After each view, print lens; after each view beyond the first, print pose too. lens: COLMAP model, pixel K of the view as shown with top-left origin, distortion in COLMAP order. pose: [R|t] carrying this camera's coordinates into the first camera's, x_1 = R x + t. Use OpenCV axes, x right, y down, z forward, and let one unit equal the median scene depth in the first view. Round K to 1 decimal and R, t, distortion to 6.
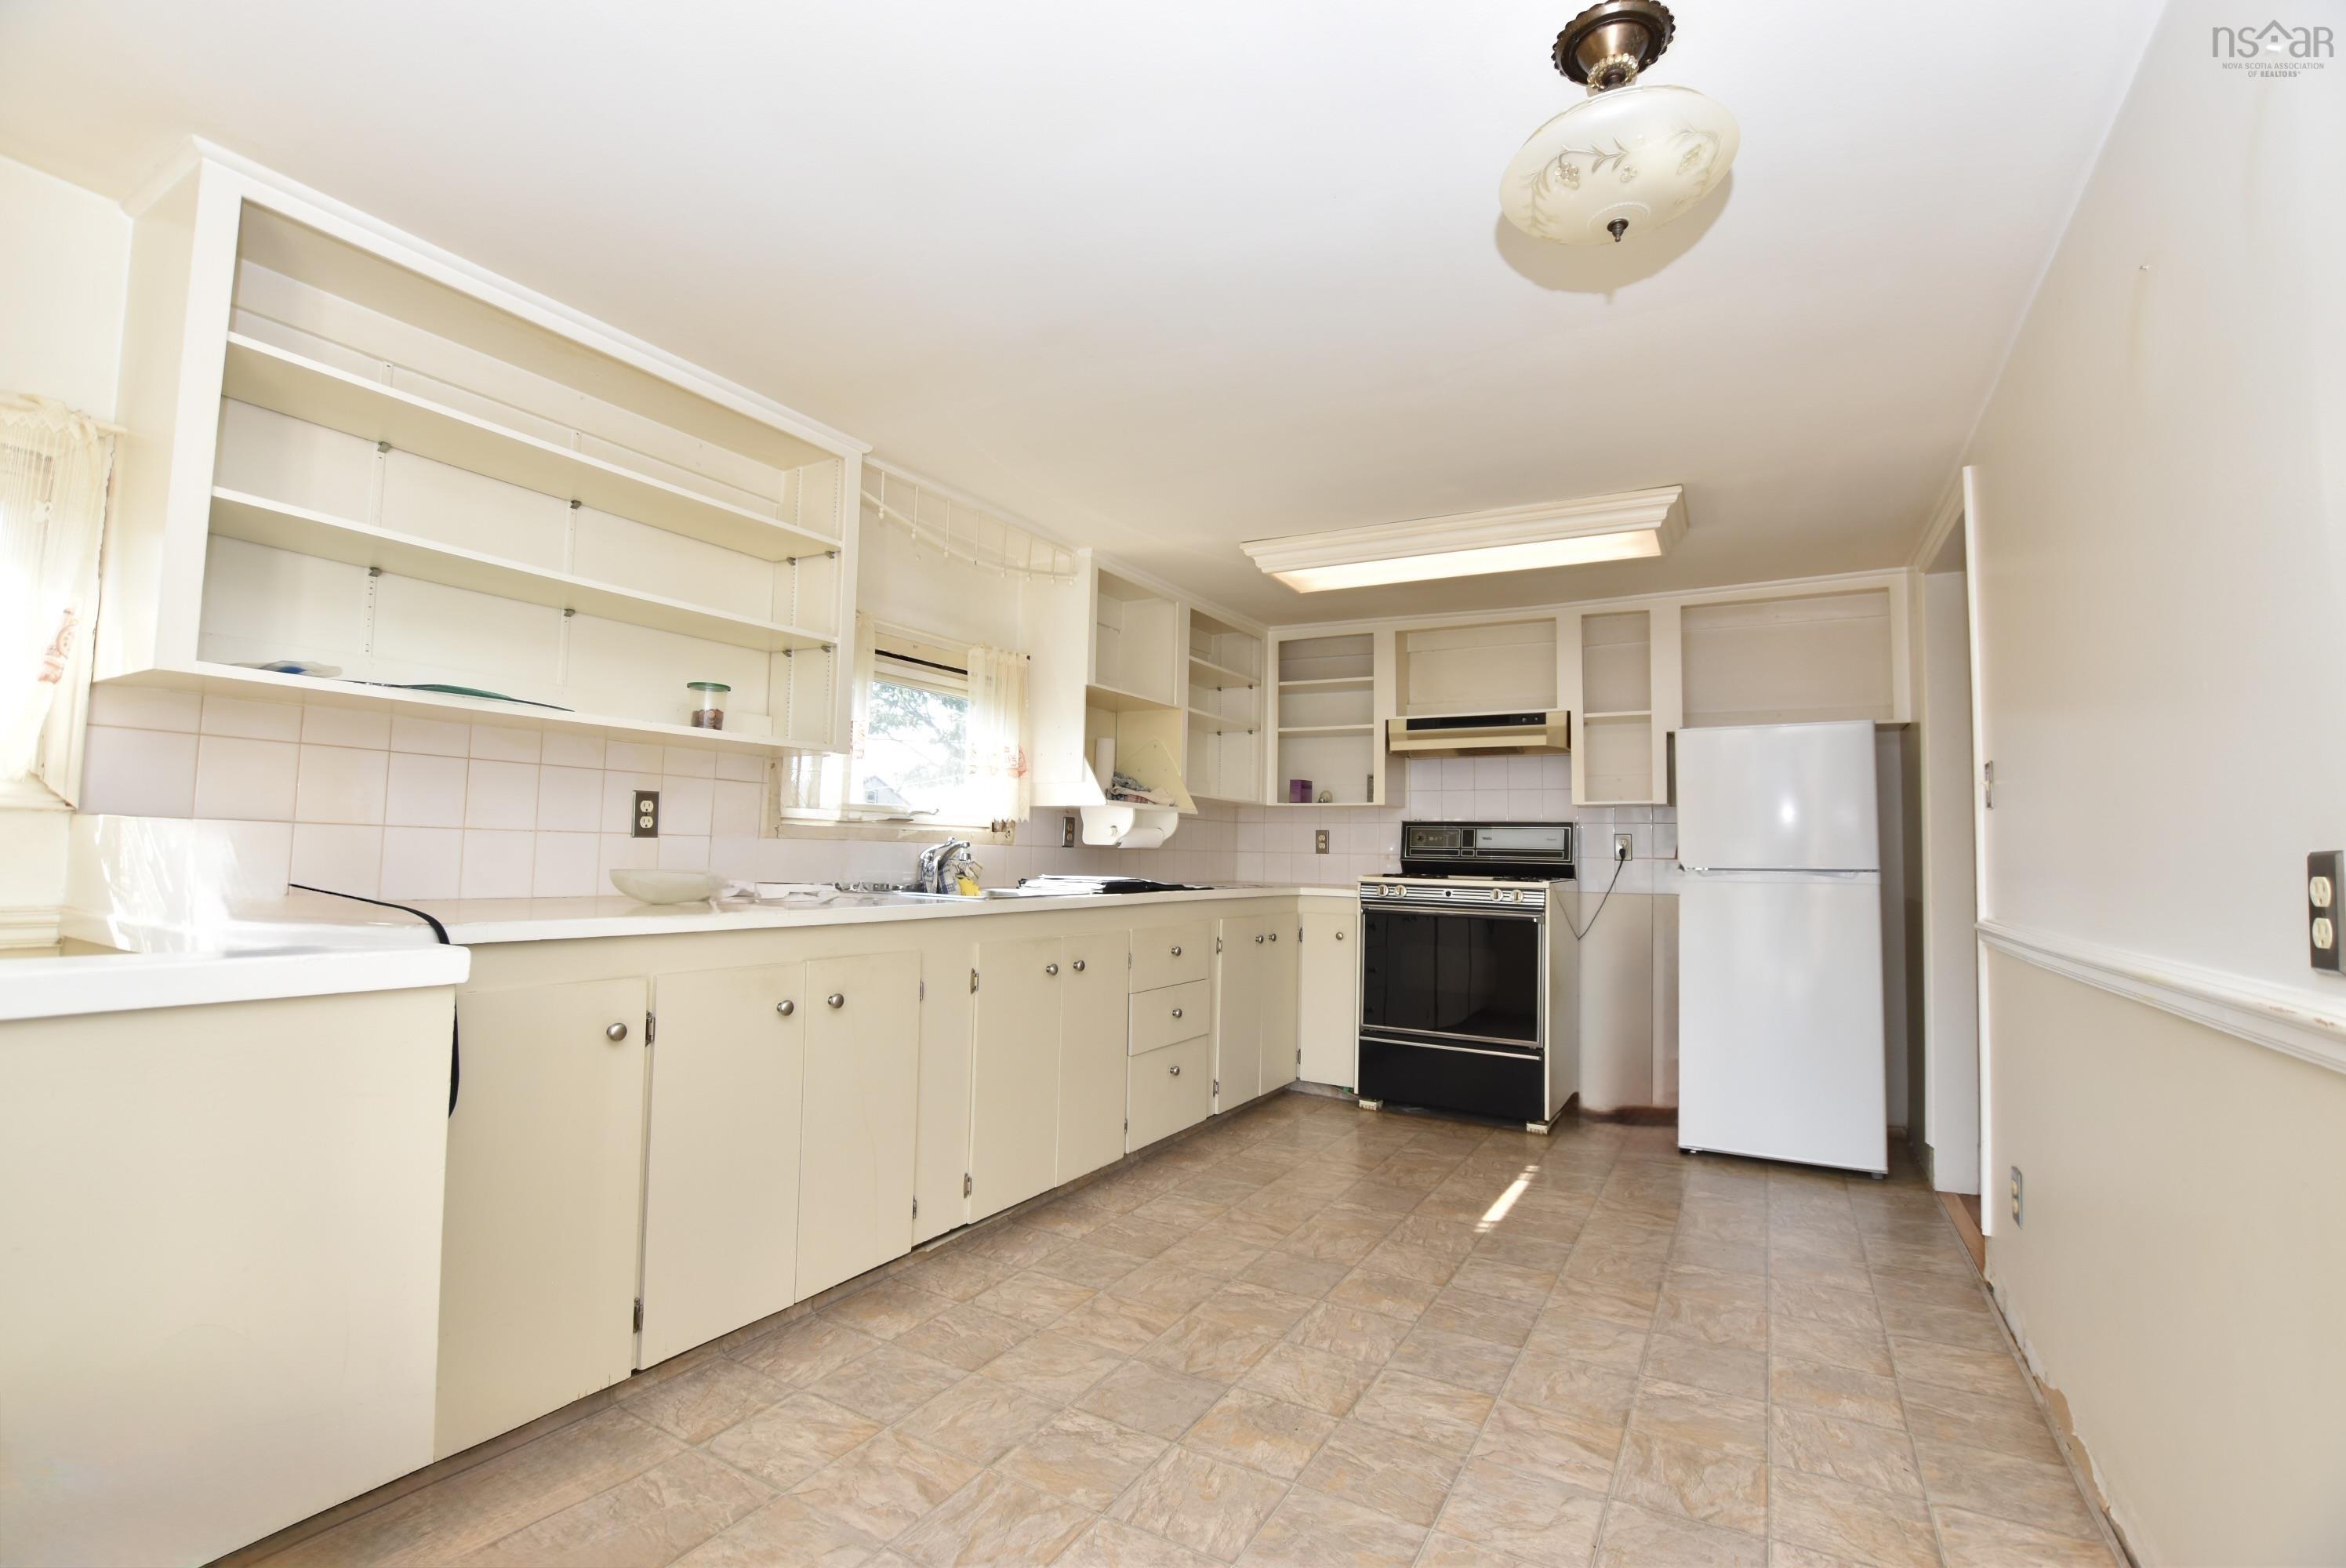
lens RADIAL K [[1038.1, 0, 1173.0], [0, 1038.1, 784.0], [0, 0, 1]] dist [-0.037046, 0.006271]
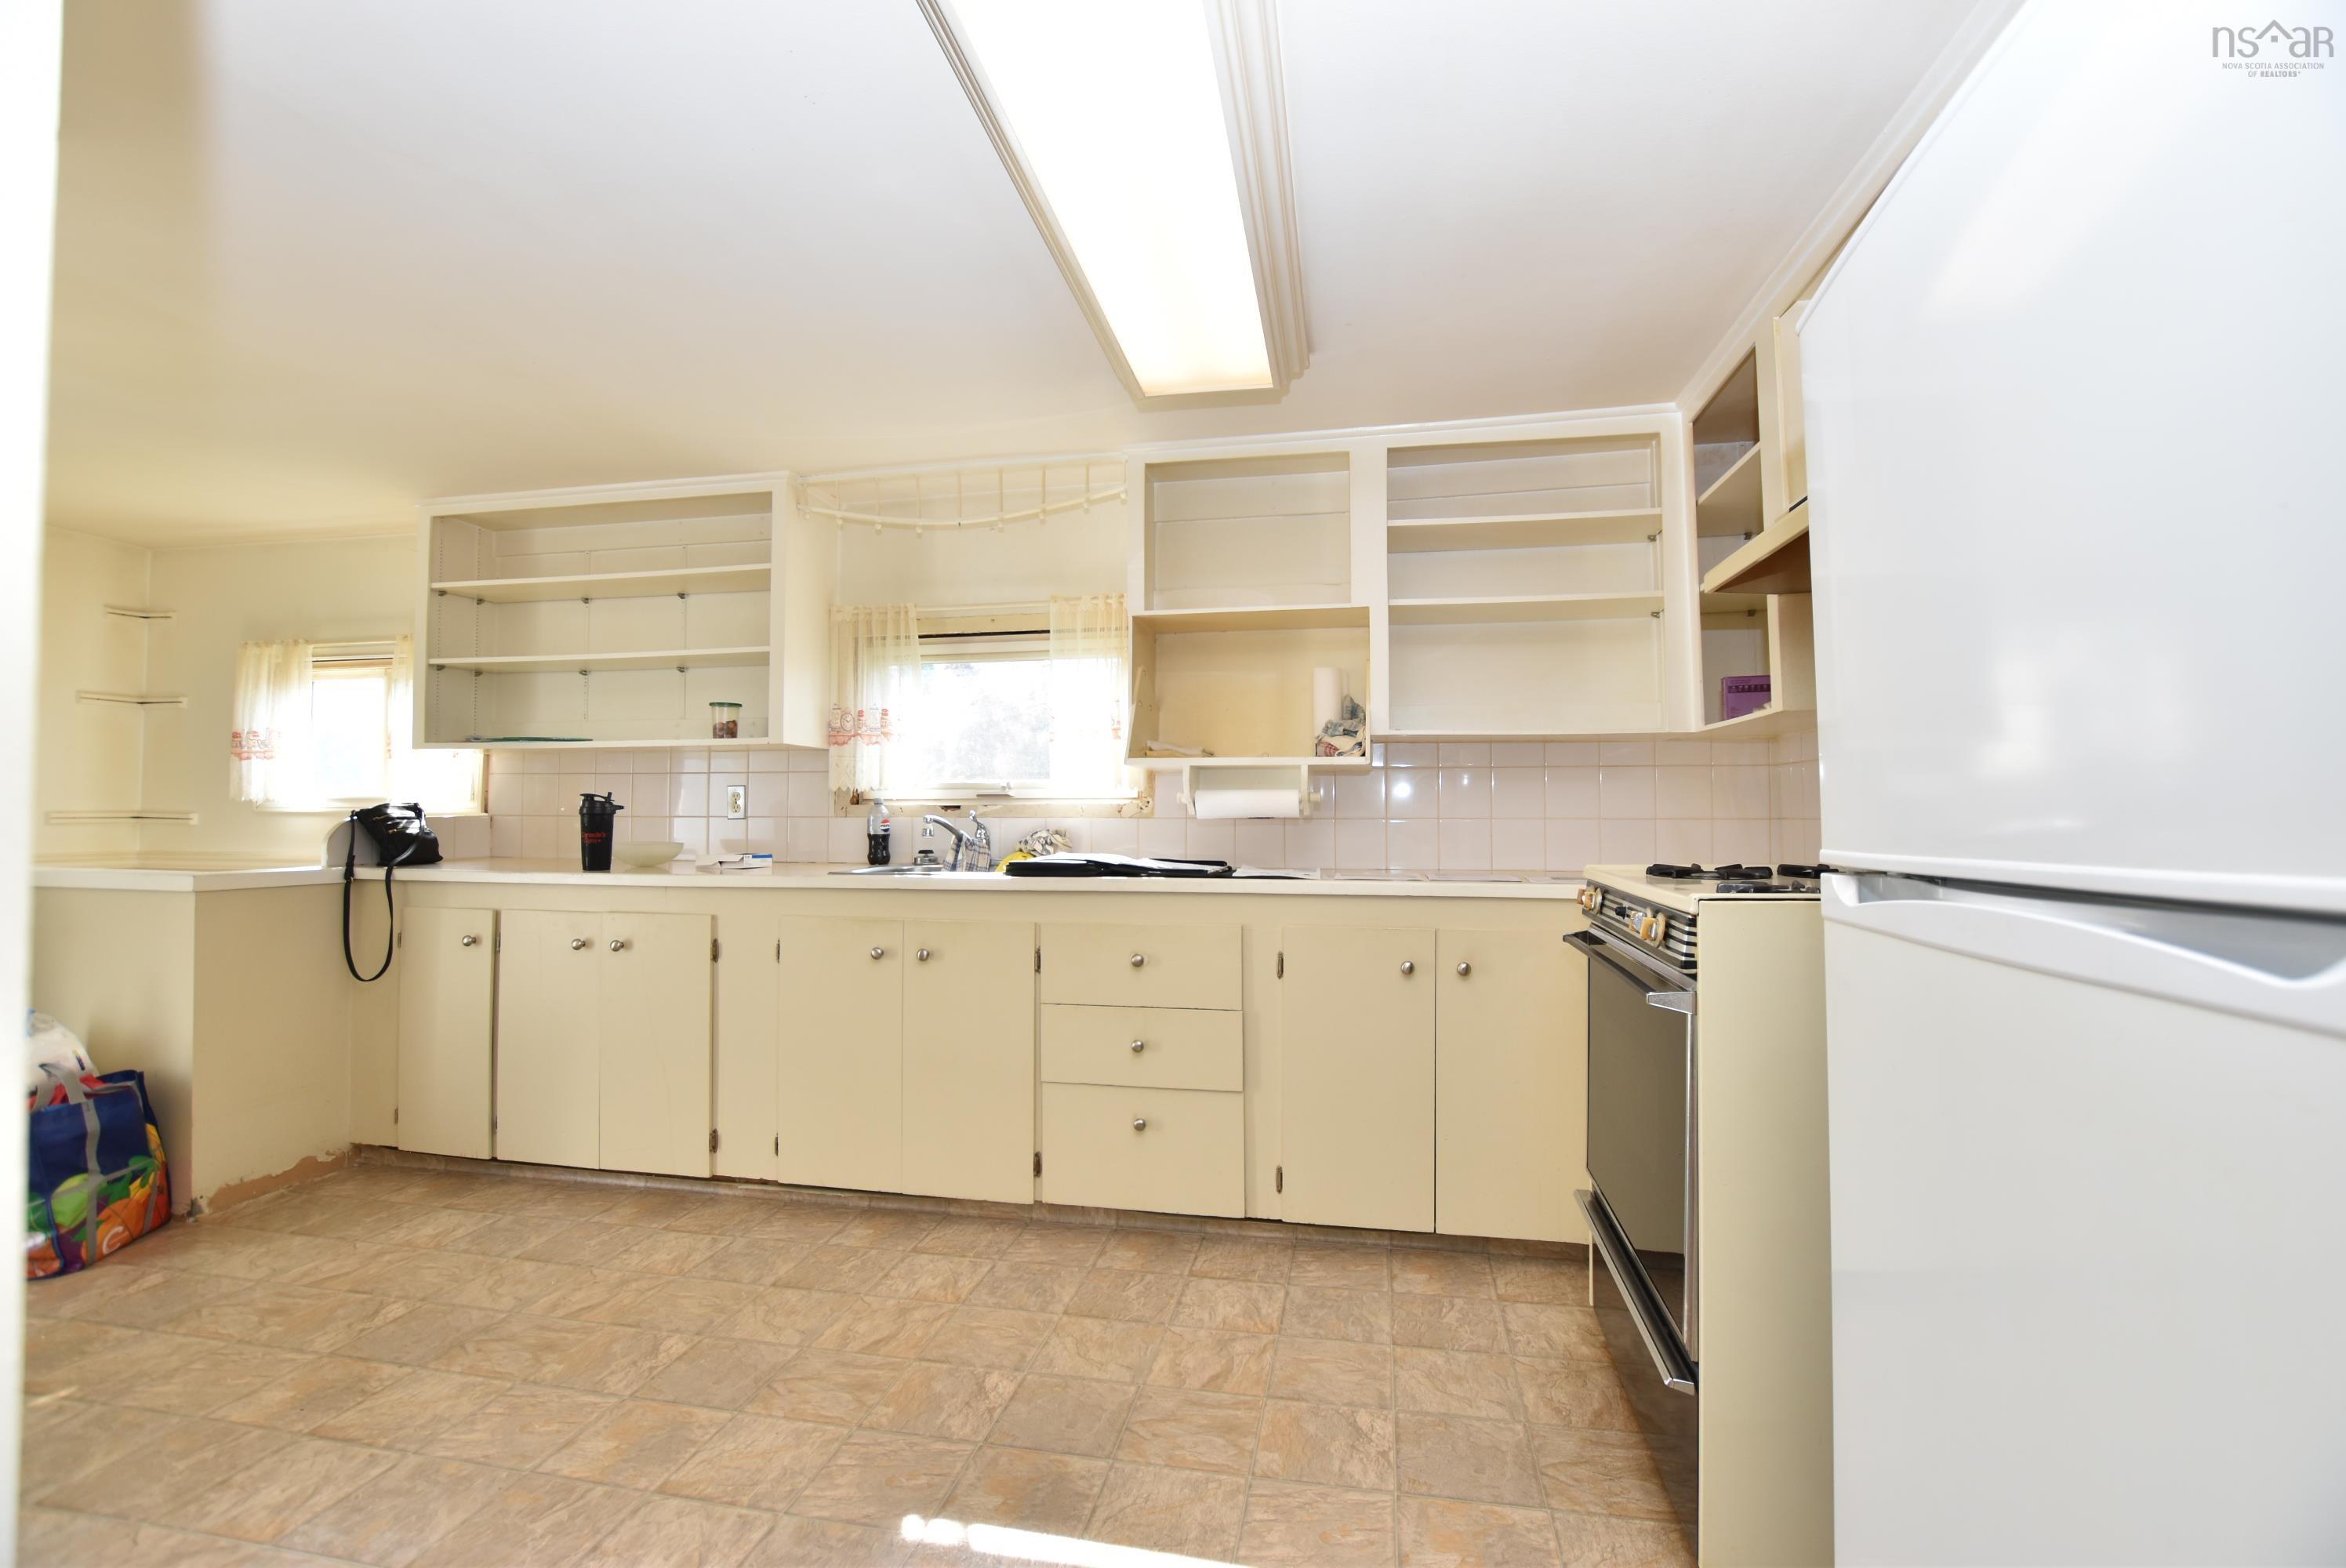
lens RADIAL K [[1038.1, 0, 1173.0], [0, 1038.1, 784.0], [0, 0, 1]] dist [-0.037046, 0.006271]
pose [[0.320986, -0.046481, -0.945943, 0.948621], [0.072017, 0.997101, -0.024557, 0.077693], [0.944342, -0.060242, 0.323403, 1.075134]]
